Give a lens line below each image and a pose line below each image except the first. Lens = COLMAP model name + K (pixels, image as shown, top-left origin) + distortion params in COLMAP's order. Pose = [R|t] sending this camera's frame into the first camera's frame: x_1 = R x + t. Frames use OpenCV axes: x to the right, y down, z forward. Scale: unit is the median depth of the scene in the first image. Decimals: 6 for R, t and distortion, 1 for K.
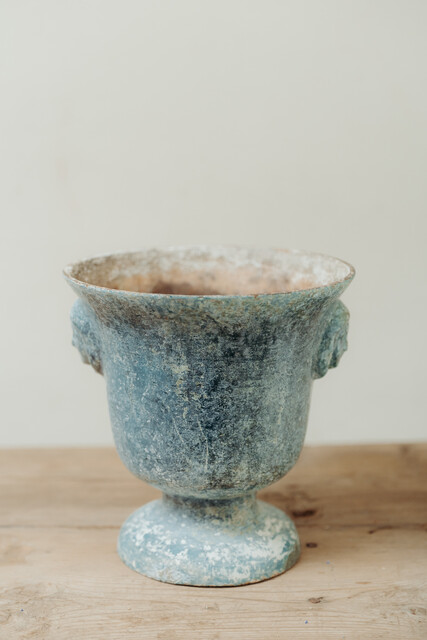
lens RADIAL K [[1249.5, 0, 214.1], [0, 1249.5, 319.9], [0, 0, 1]] dist [-0.005870, 0.000000]
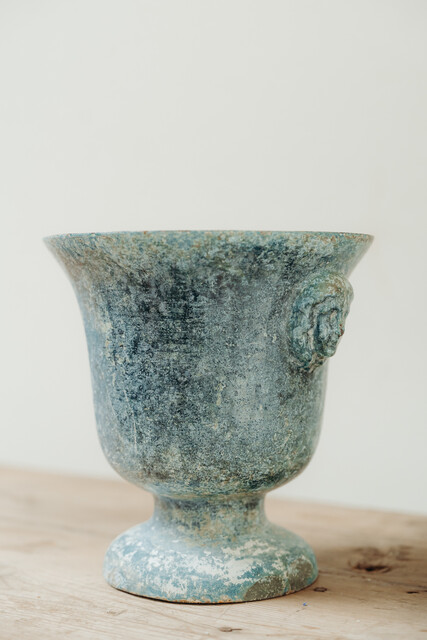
lens RADIAL K [[1126.5, 0, 213.4], [0, 1126.5, 318.9], [0, 0, 1]] dist [0.007828, 0.000000]
pose [[0.805262, 0.010997, -0.592817, 0.493890], [-0.122683, 0.981281, -0.148445, 0.138740], [0.580088, 0.192266, 0.791538, 0.393417]]
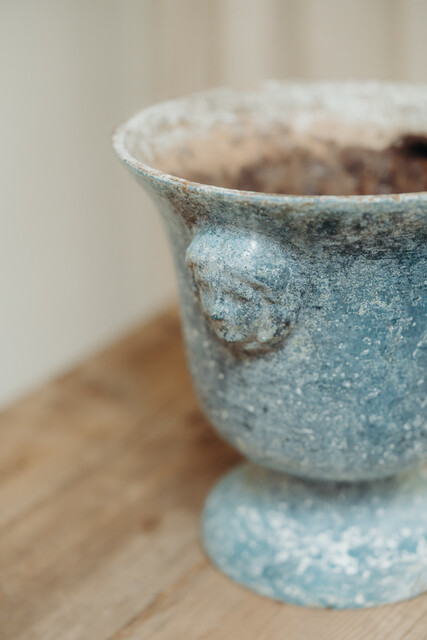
lens RADIAL K [[1276.7, 0, 211.8], [0, 1276.7, 323.0], [0, 0, 1]] dist [-0.004023, 0.000000]
pose [[0.541098, -0.343237, 0.767724, -0.595902], [0.206256, 0.939198, 0.274530, -0.146942], [-0.815274, 0.009800, 0.578993, 0.704845]]
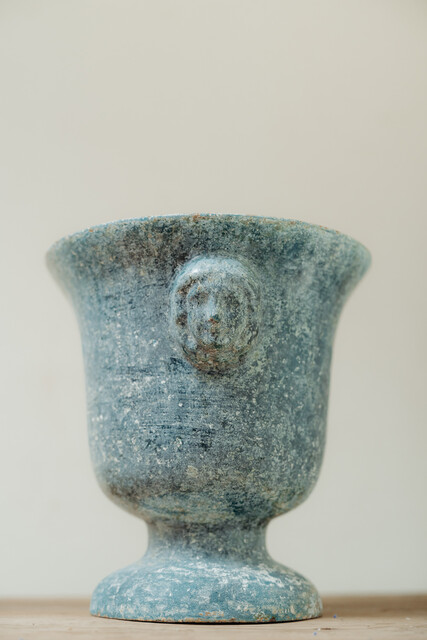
lens RADIAL K [[956.2, 0, 211.3], [0, 956.2, 318.6], [0, 0, 1]] dist [0.027642, 0.000000]
pose [[-0.092672, 0.222443, 0.970531, -0.692734], [0.210384, 0.957093, -0.199275, 0.137793], [-0.973216, 0.185718, -0.135494, 1.143360]]
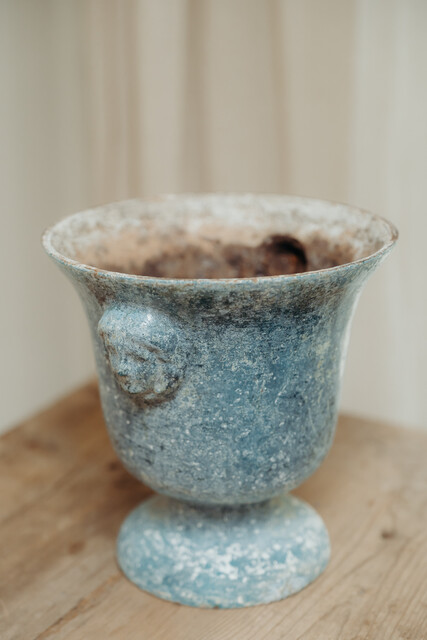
lens RADIAL K [[1140.6, 0, 192.0], [0, 1140.6, 325.0], [0, 0, 1]] dist [-0.005980, 0.000000]
pose [[0.509295, -0.288258, 0.810880, -0.667813], [0.205576, 0.955707, 0.210626, -0.150167], [-0.835678, 0.059426, 0.545996, 0.631721]]
